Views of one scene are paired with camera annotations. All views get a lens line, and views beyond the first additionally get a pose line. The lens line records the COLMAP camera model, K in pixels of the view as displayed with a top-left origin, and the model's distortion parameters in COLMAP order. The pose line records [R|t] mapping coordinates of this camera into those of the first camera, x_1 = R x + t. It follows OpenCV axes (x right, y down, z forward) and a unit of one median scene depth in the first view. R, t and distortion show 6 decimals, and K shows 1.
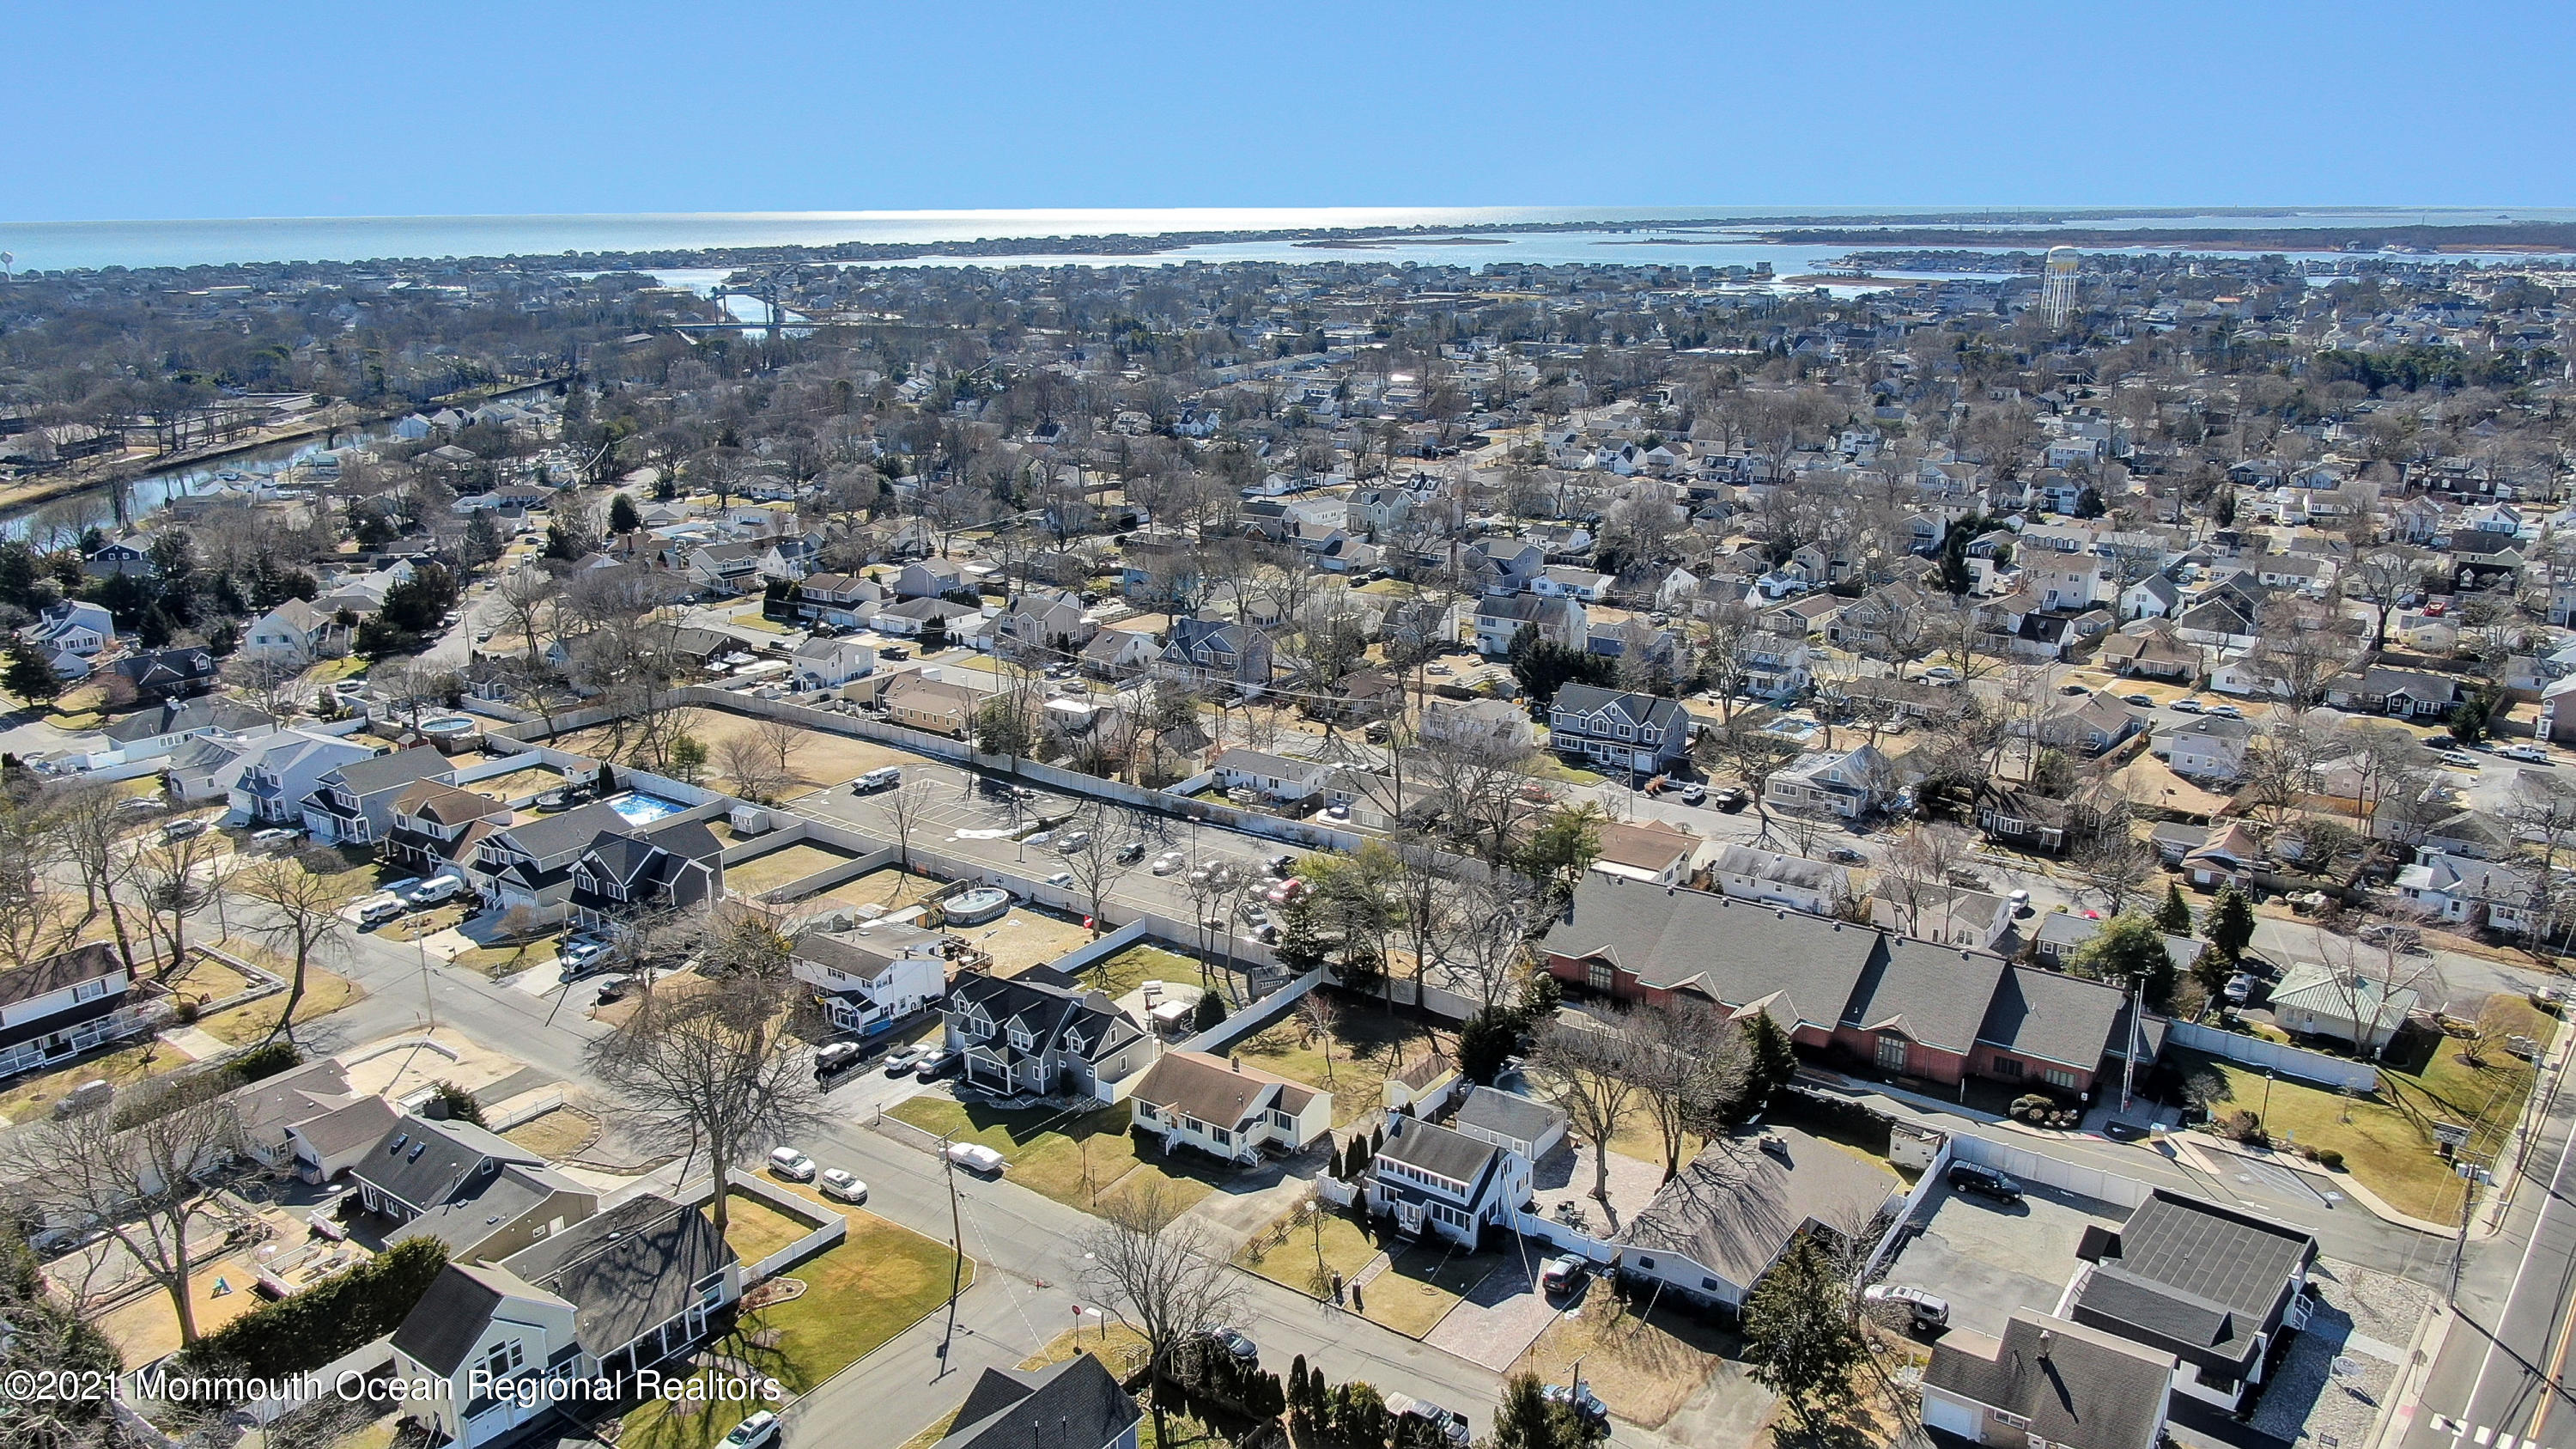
lens RADIAL K [[1936.9, 0, 1288.0], [0, 1936.9, 724.5], [0, 0, 1]] dist [-0.017948, 0.003934]
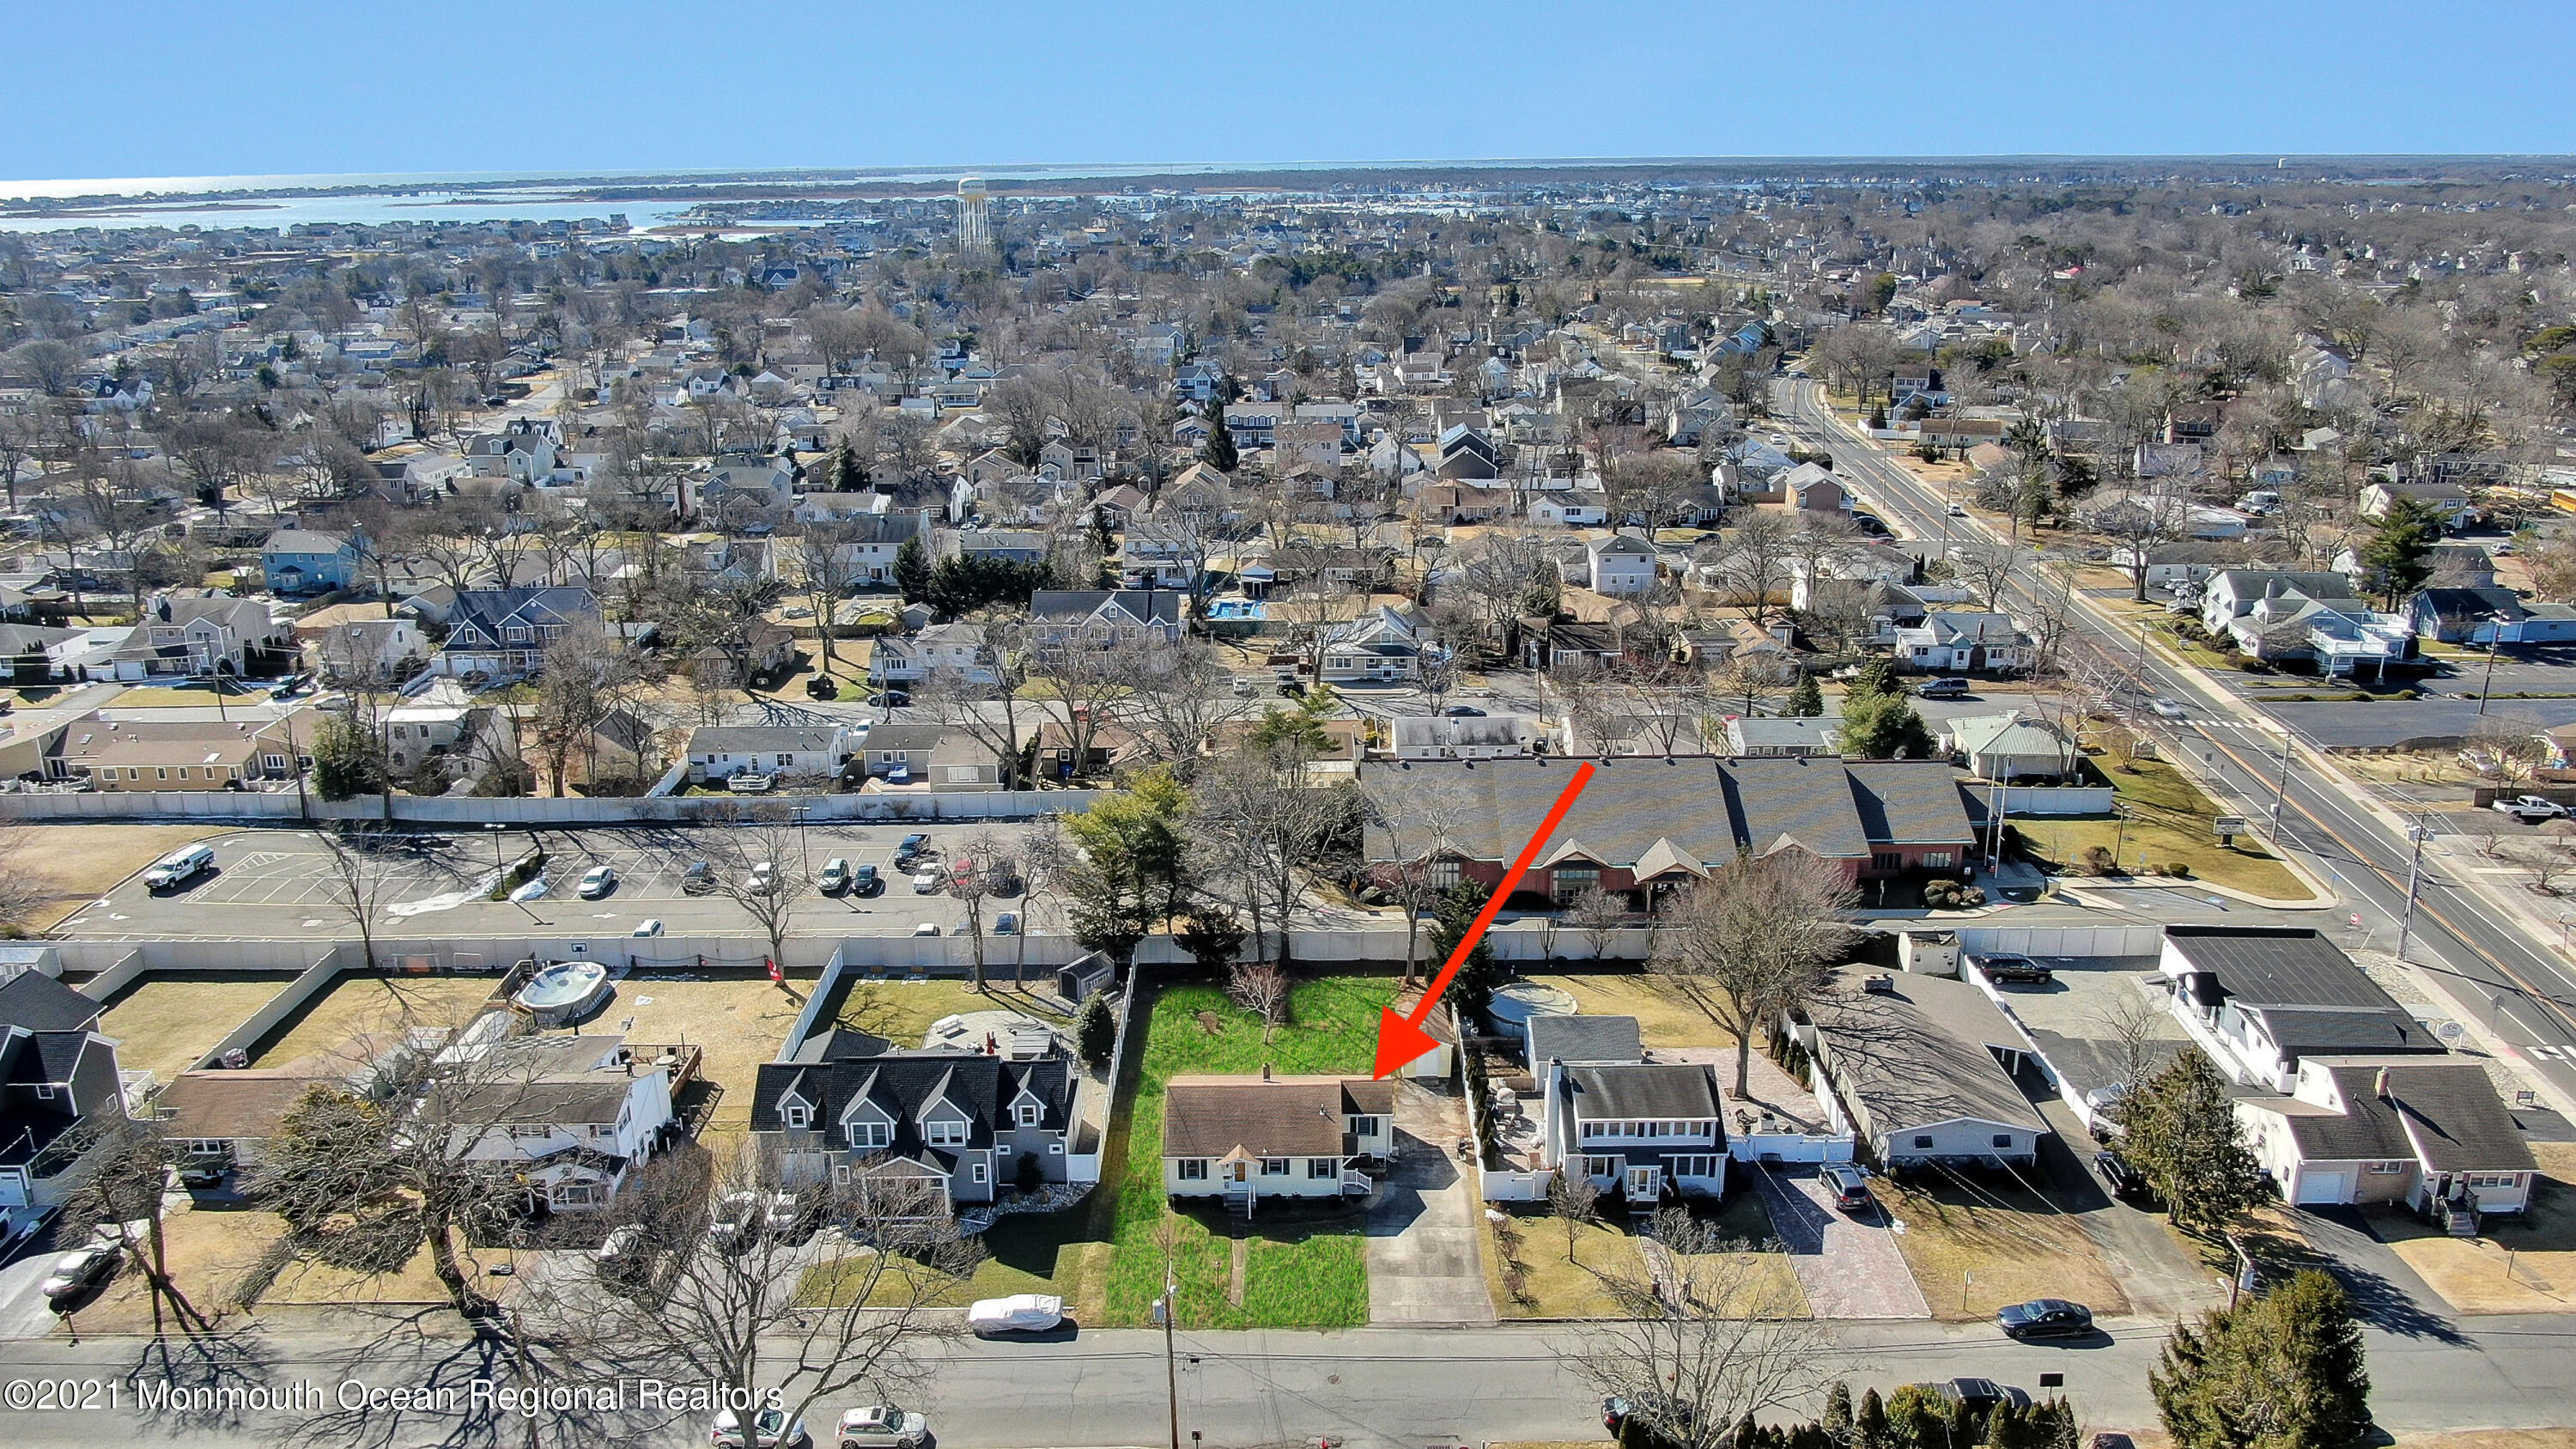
lens RADIAL K [[1936.9, 0, 1288.0], [0, 1936.9, 724.5], [0, 0, 1]] dist [-0.017948, 0.003934]
pose [[0.807579, -0.170101, 0.564697, -0.317158], [0.164987, 0.984433, 0.060588, 0.003881], [-0.566212, 0.044238, 0.823071, 0.308611]]
